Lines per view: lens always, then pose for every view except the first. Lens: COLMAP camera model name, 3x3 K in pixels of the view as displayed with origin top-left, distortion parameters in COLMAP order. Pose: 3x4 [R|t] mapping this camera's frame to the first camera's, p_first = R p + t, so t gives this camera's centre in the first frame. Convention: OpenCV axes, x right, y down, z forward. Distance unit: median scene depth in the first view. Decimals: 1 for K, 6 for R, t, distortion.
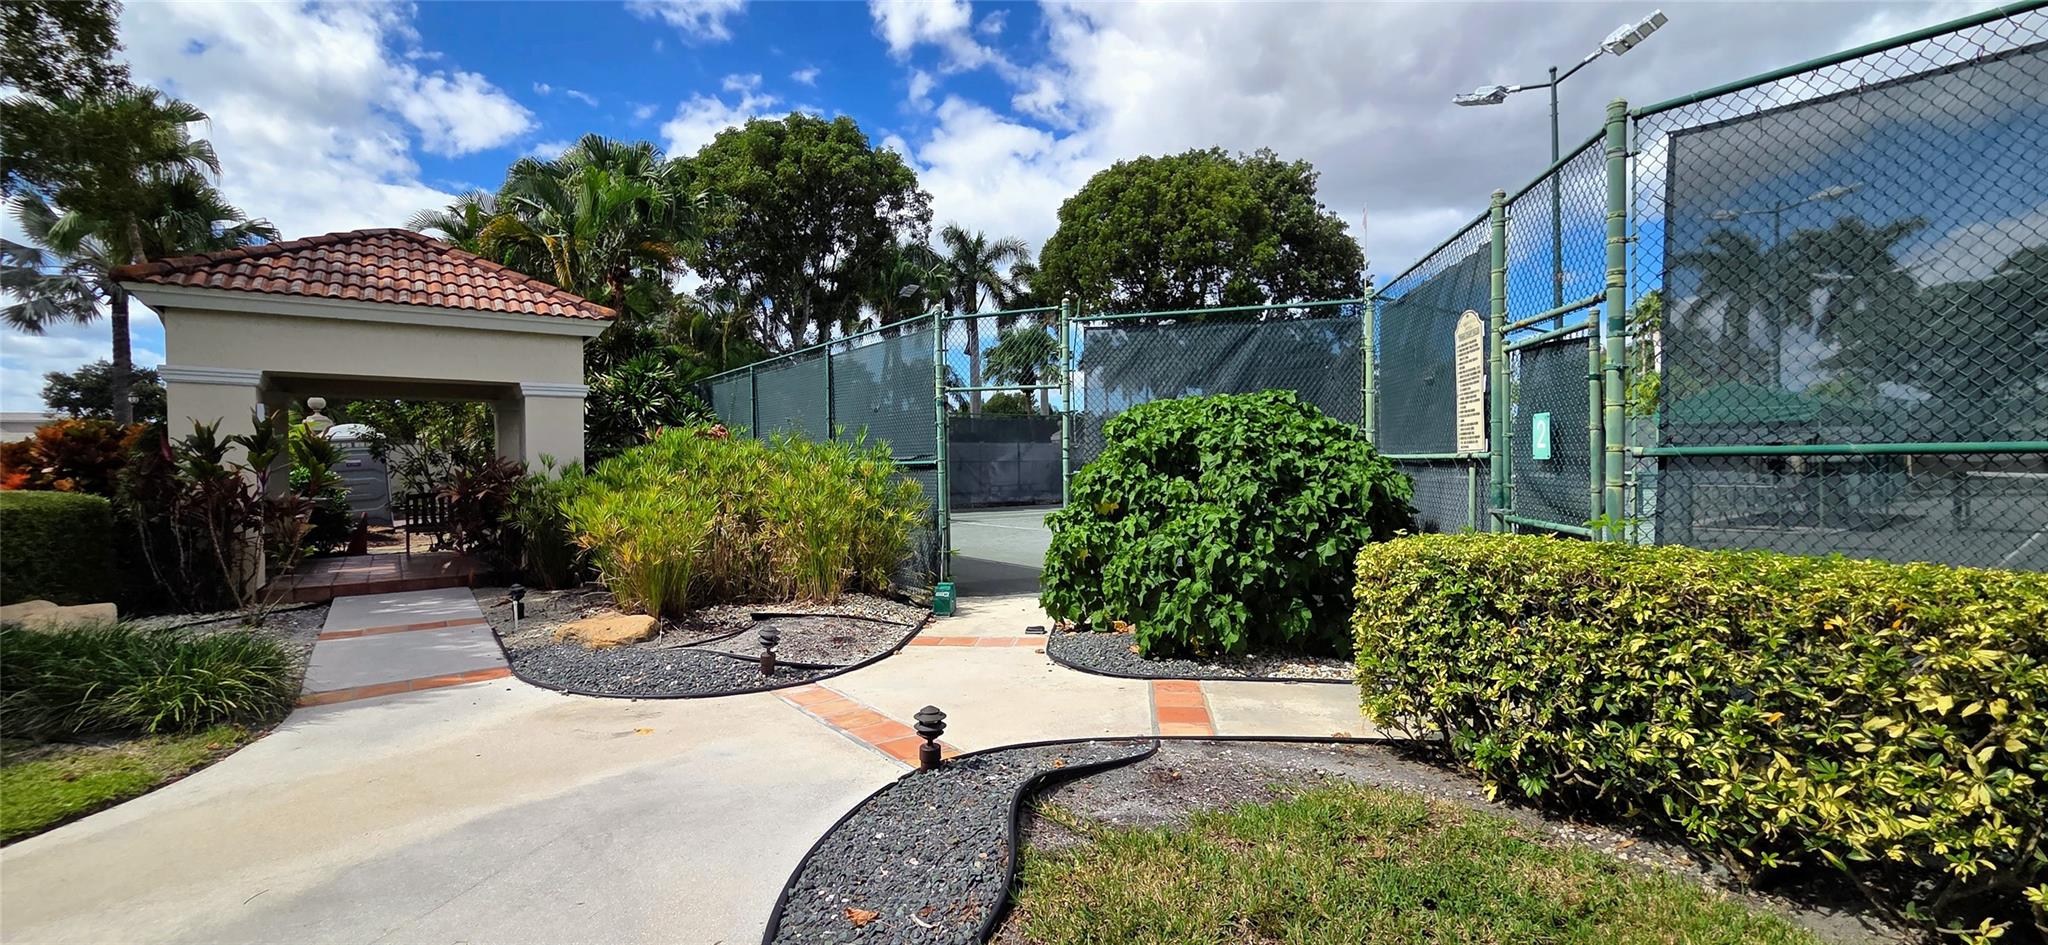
lens RADIAL K [[831.3, 0, 1024.0], [0, 831.3, 472.5], [0, 0, 1]] dist [-0.000720, -0.000084]
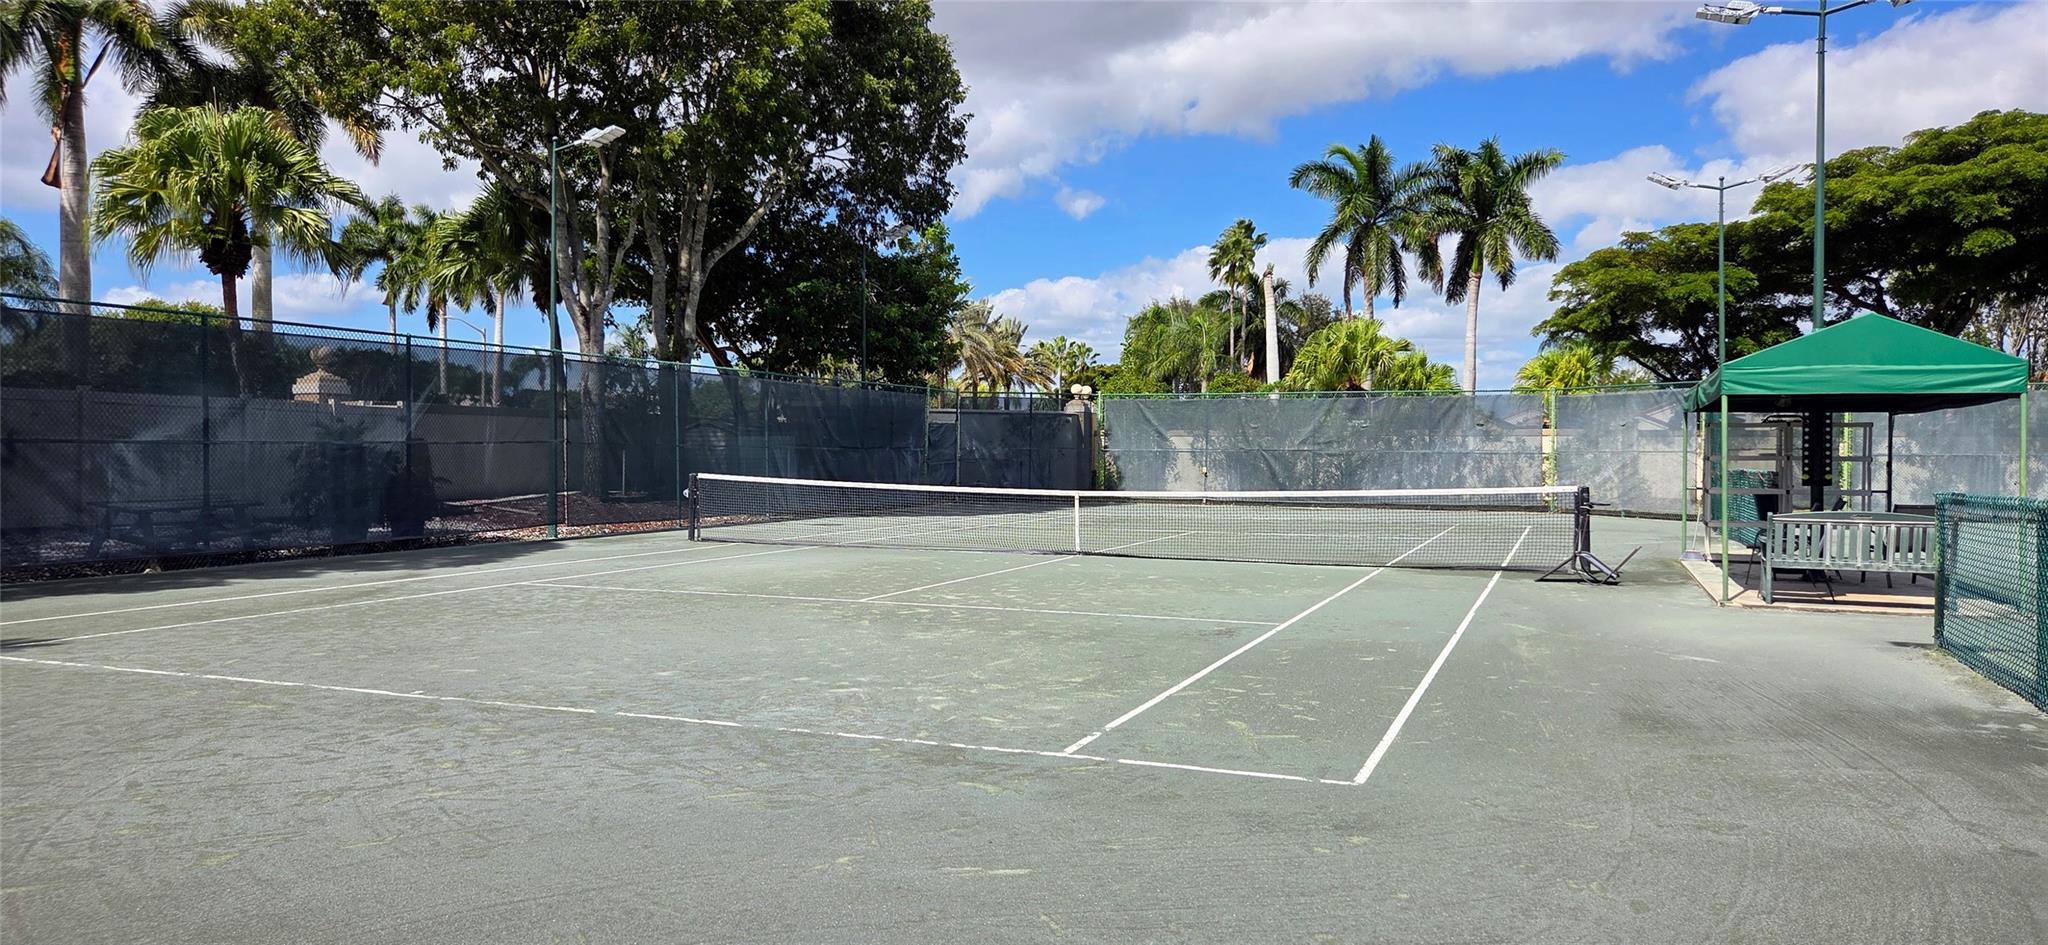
lens RADIAL K [[1413.2, 0, 1024.0], [0, 1413.2, 472.5], [0, 0, 1]] dist [0.041881, 0.000846]
pose [[0.867998, 0.010214, 0.496463, -0.004790], [-0.008470, 0.999948, -0.005764, 0.000419], [-0.496496, 0.000799, 0.868039, 0.177710]]
